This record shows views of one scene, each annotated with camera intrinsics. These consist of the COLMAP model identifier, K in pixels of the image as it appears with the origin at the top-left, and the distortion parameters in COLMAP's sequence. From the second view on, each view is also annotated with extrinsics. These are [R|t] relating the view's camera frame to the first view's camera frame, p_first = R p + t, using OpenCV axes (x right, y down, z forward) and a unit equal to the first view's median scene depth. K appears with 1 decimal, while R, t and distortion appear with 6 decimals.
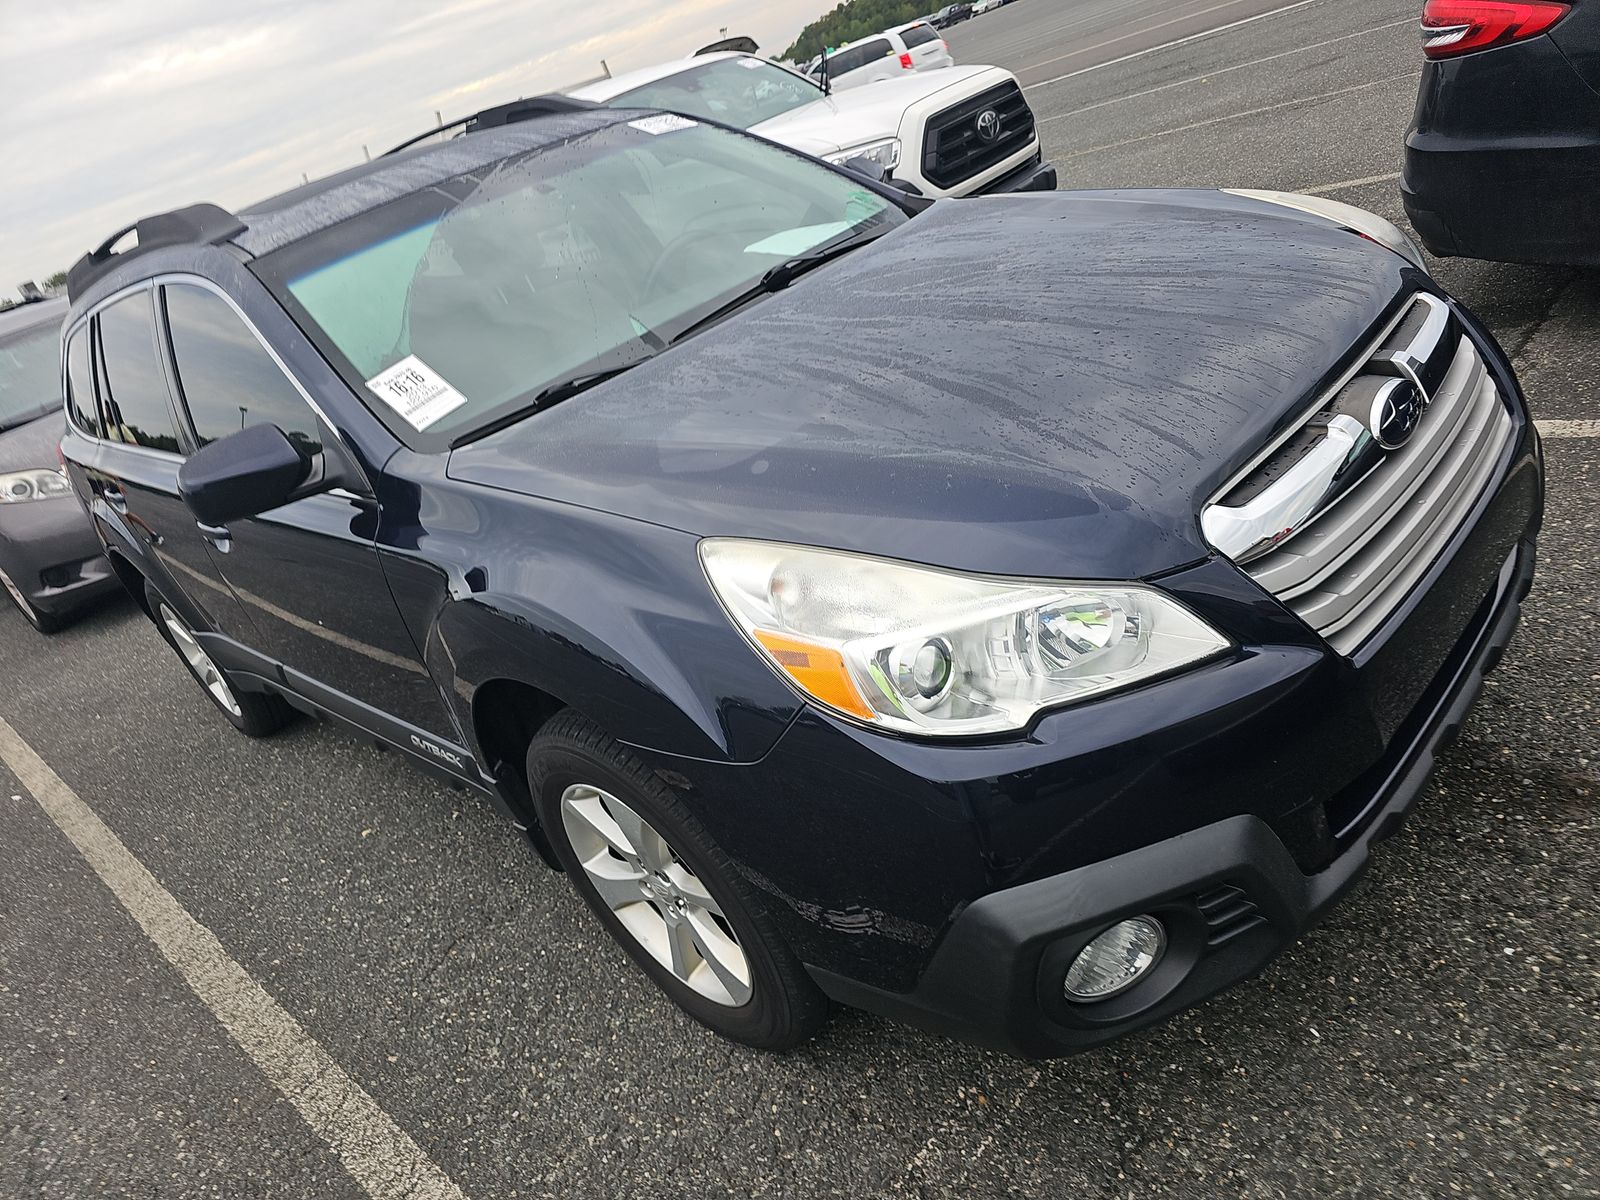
lens RADIAL K [[1056.5, 0, 800.0], [0, 1056.5, 600.0], [0, 0, 1]] dist [0.071751, -0.070780]
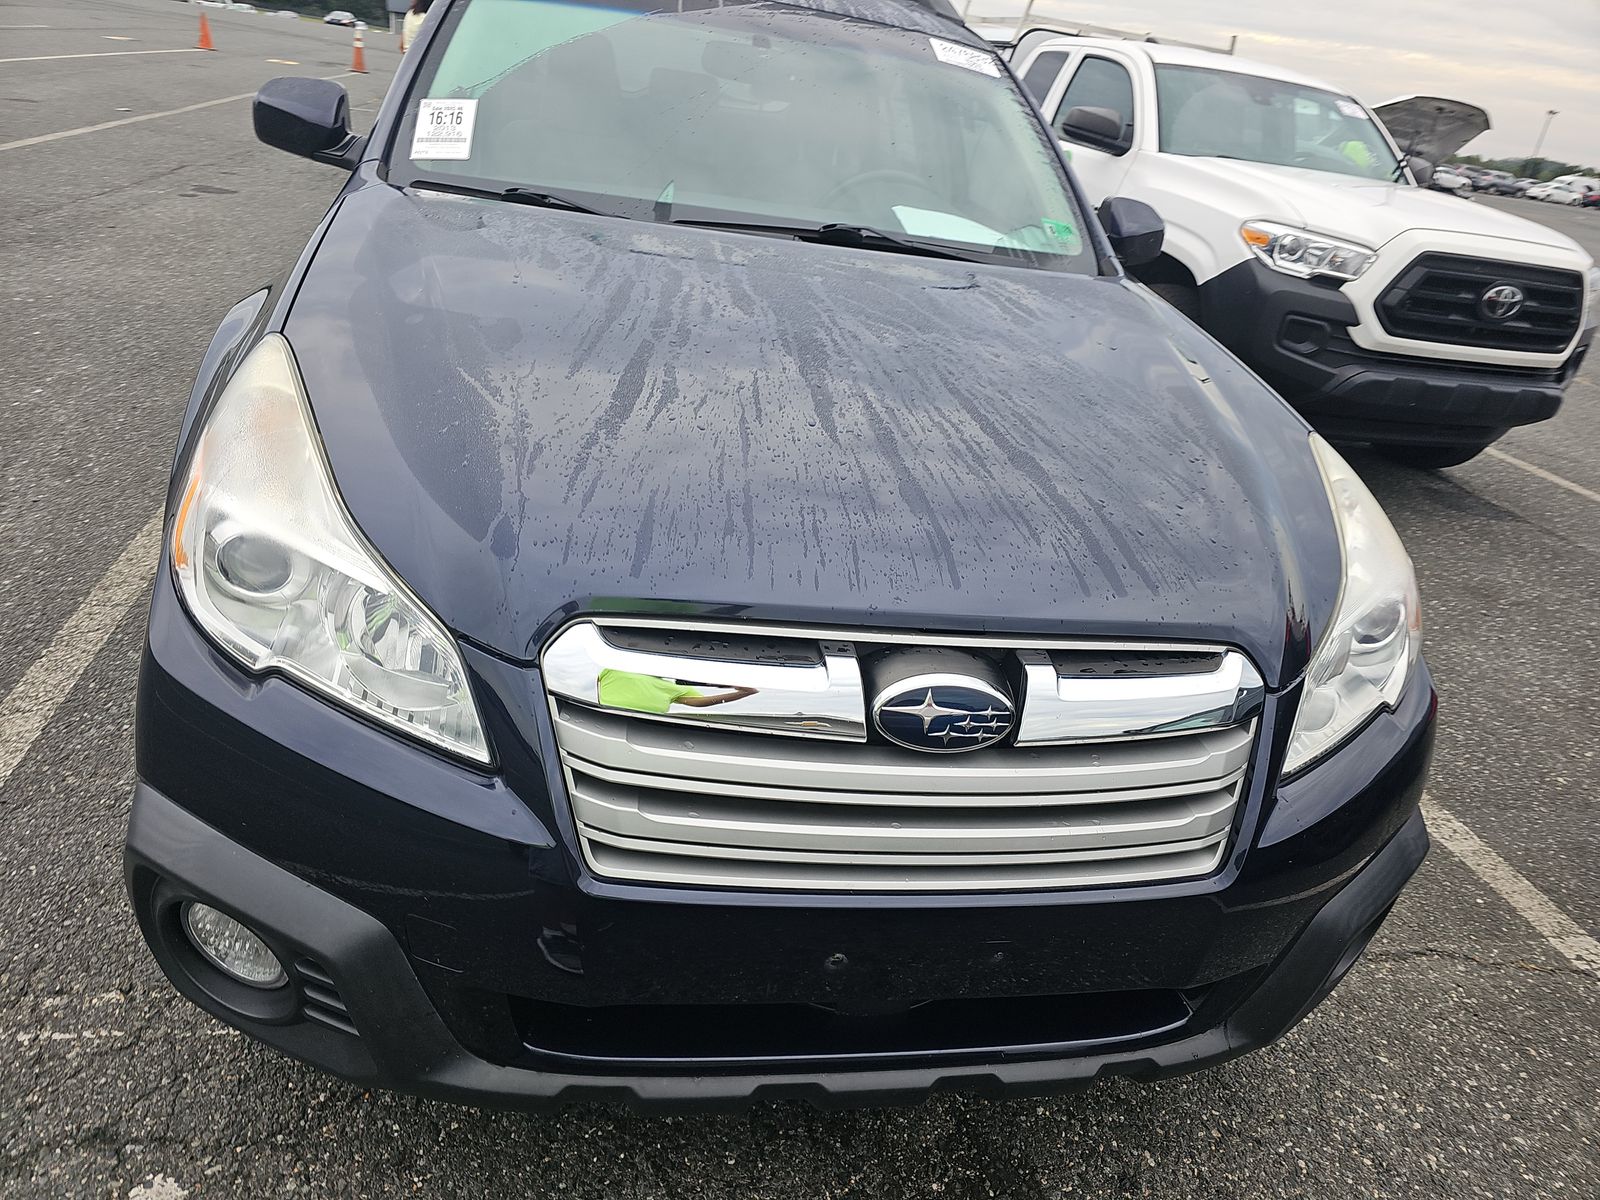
lens RADIAL K [[1056.5, 0, 800.0], [0, 1056.5, 600.0], [0, 0, 1]] dist [0.071751, -0.070780]
pose [[0.718577, 0.620843, -0.313369, 0.496657], [-0.602180, 0.780868, 0.166206, -0.223530], [0.347888, 0.069272, 0.934973, 0.196903]]
